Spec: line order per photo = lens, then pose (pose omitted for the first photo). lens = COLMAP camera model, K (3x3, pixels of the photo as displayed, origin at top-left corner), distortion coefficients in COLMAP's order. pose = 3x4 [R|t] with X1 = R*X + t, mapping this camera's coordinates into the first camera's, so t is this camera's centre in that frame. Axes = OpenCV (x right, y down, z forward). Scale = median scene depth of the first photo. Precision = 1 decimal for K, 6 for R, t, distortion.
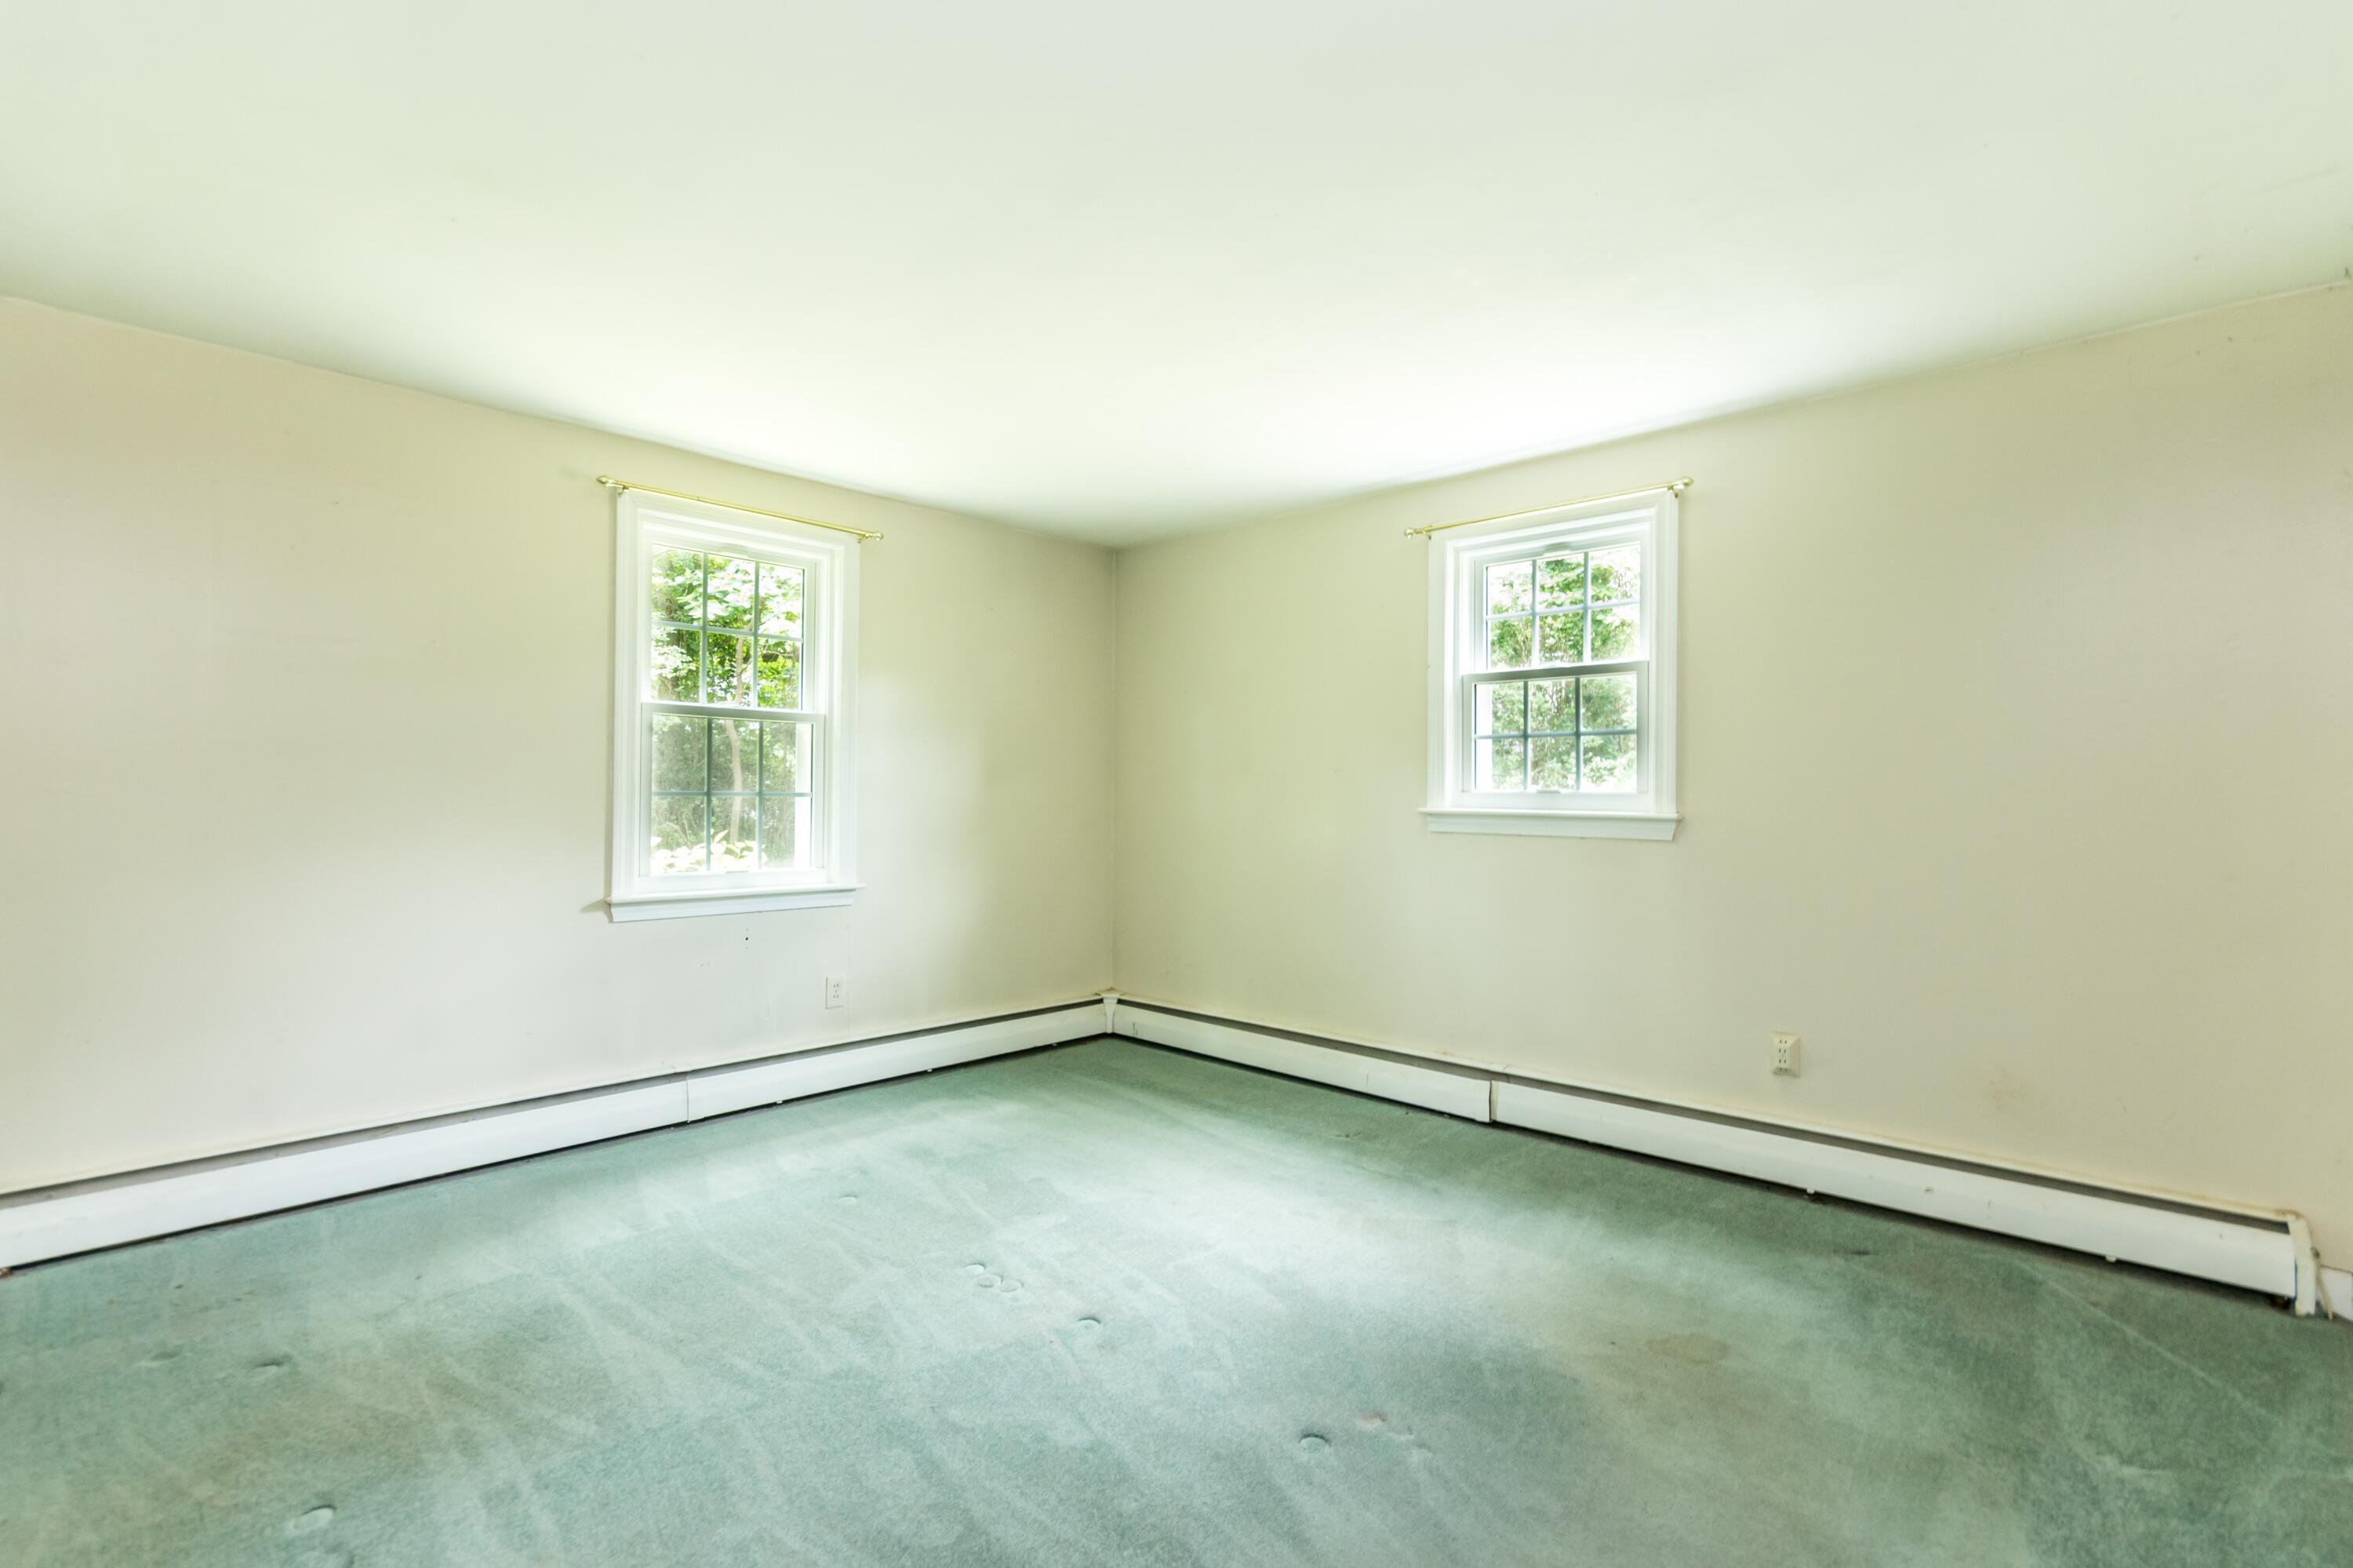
lens RADIAL K [[1088.9, 0, 1176.5], [0, 1088.9, 788.7], [0, 0, 1]] dist [0.002389, 0.001174]
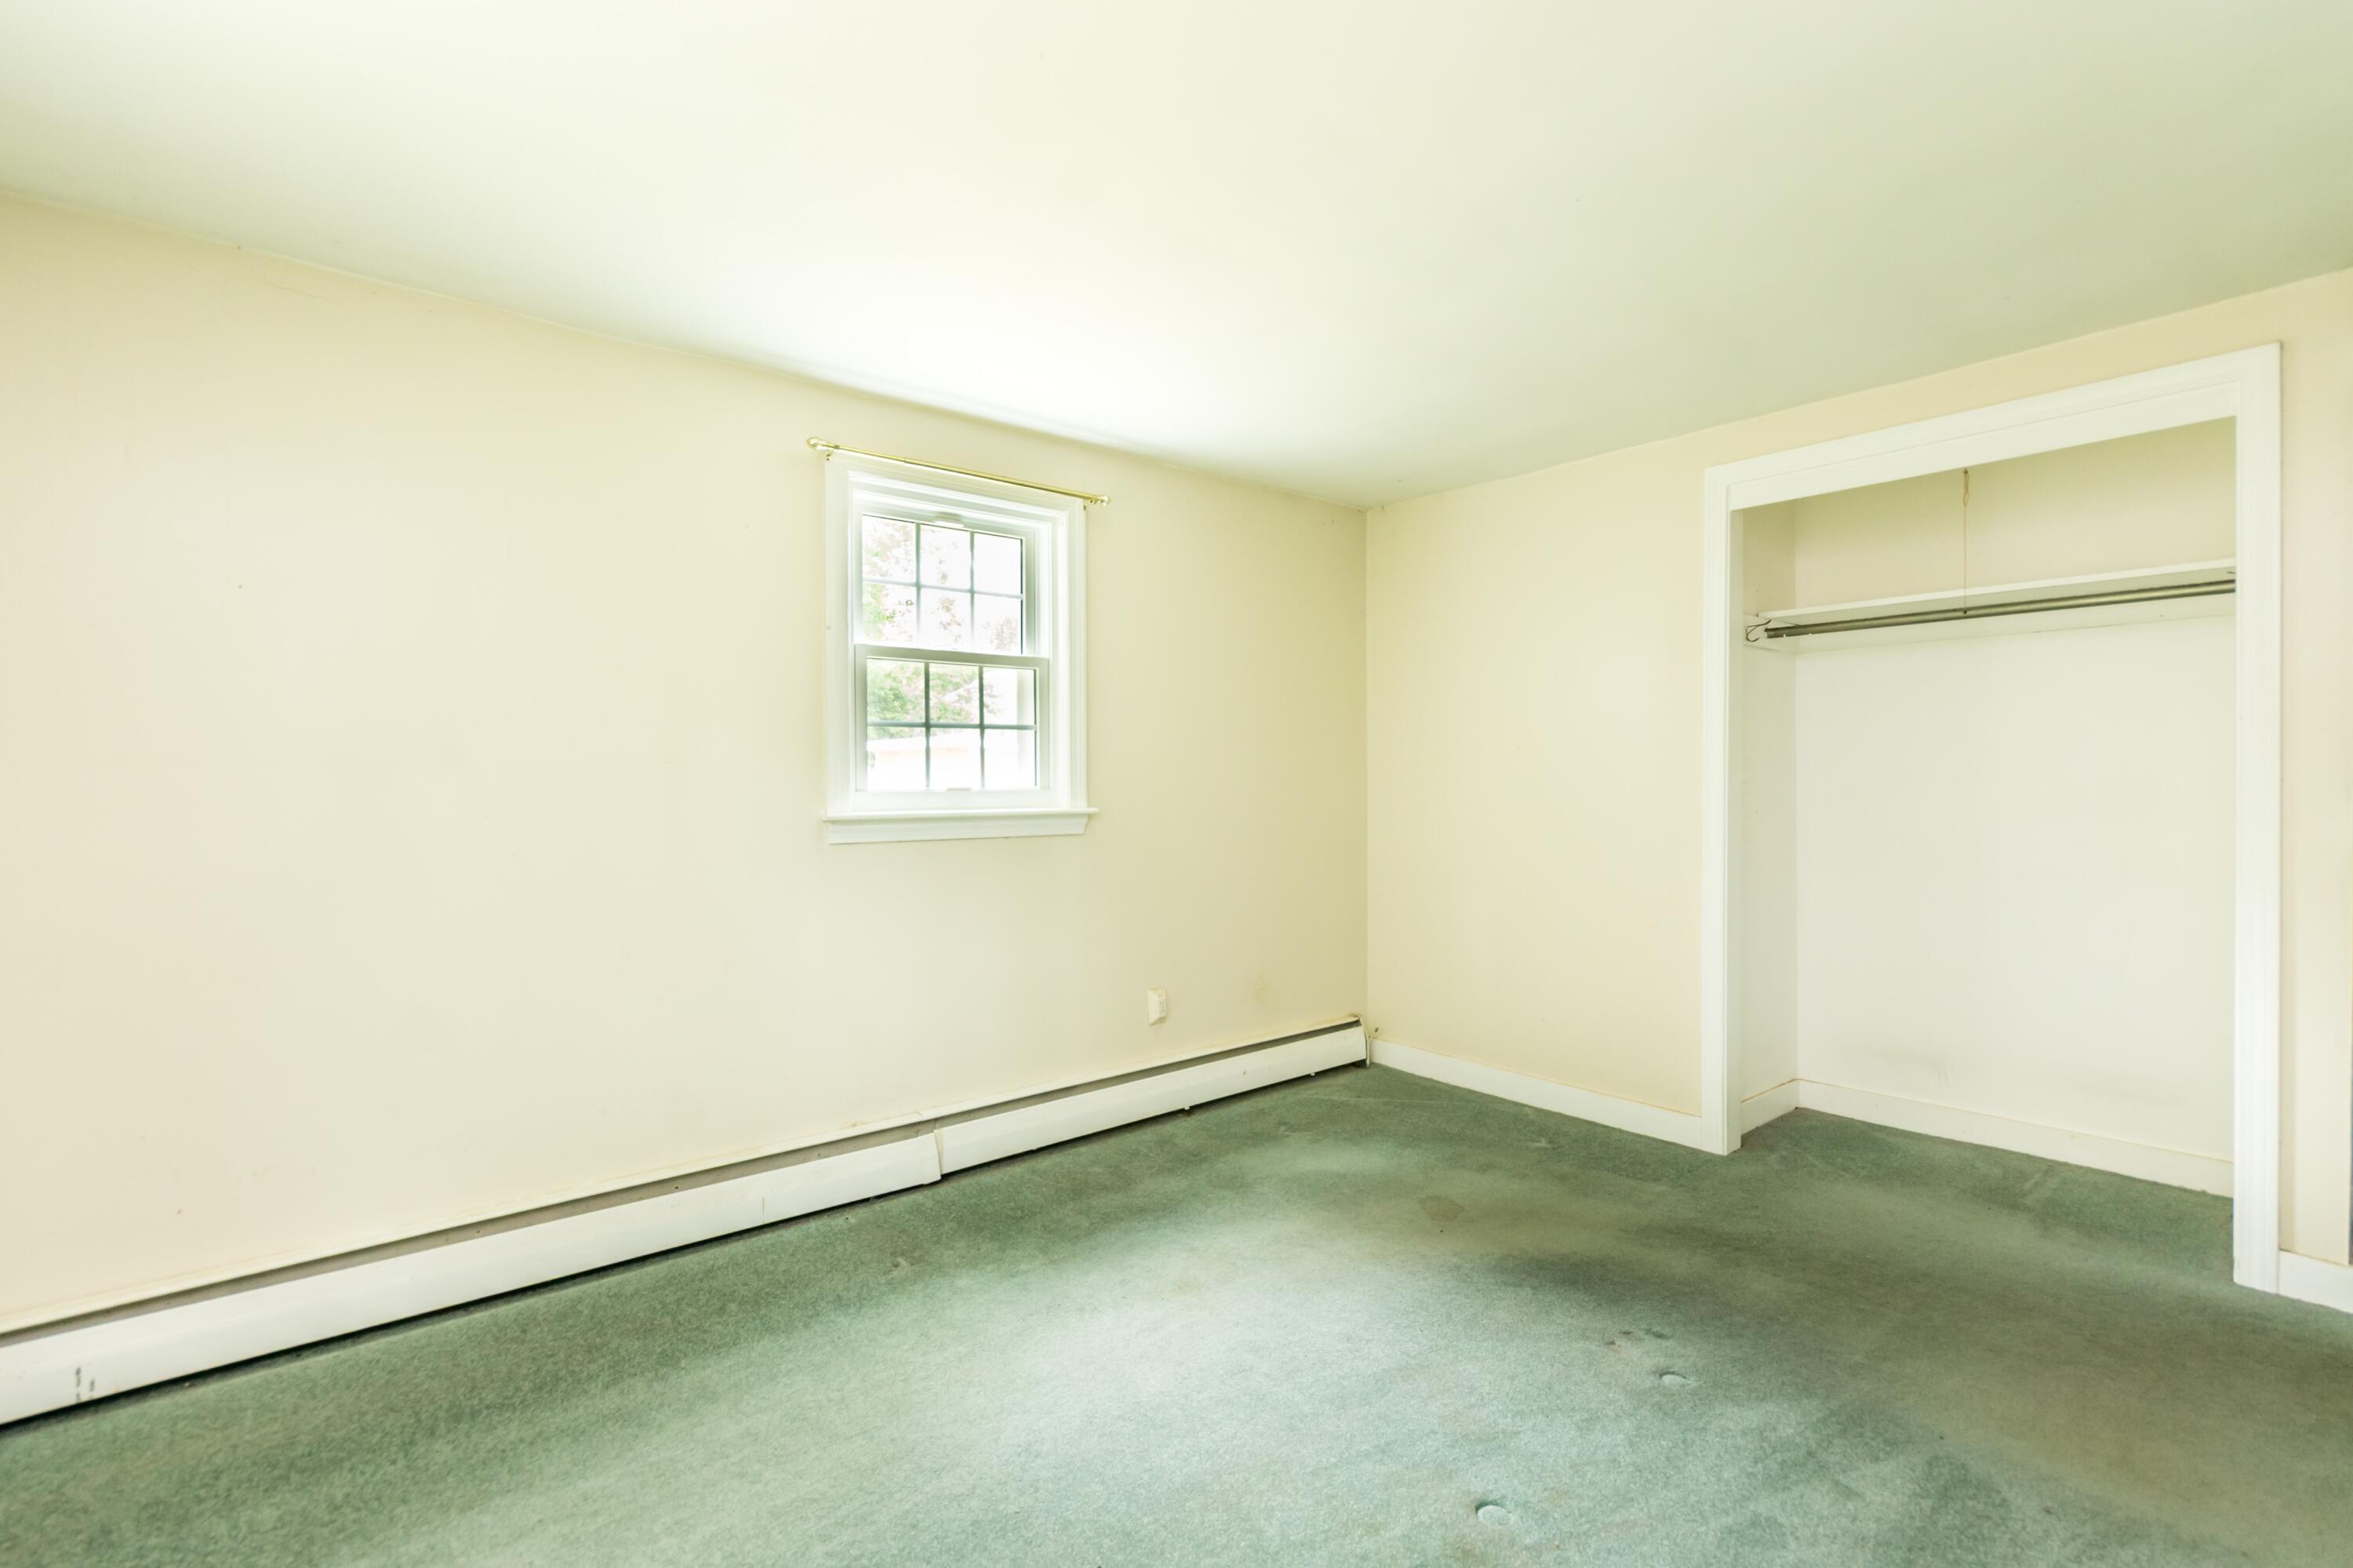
lens RADIAL K [[1088.9, 0, 1176.7], [0, 1088.9, 781.3], [0, 0, 1]] dist [0.002389, 0.001174]
pose [[0.096853, -0.003644, 0.995292, -0.597033], [0.002448, 0.999991, 0.003423, -0.007251], [-0.995296, 0.002105, 0.096861, 0.810228]]
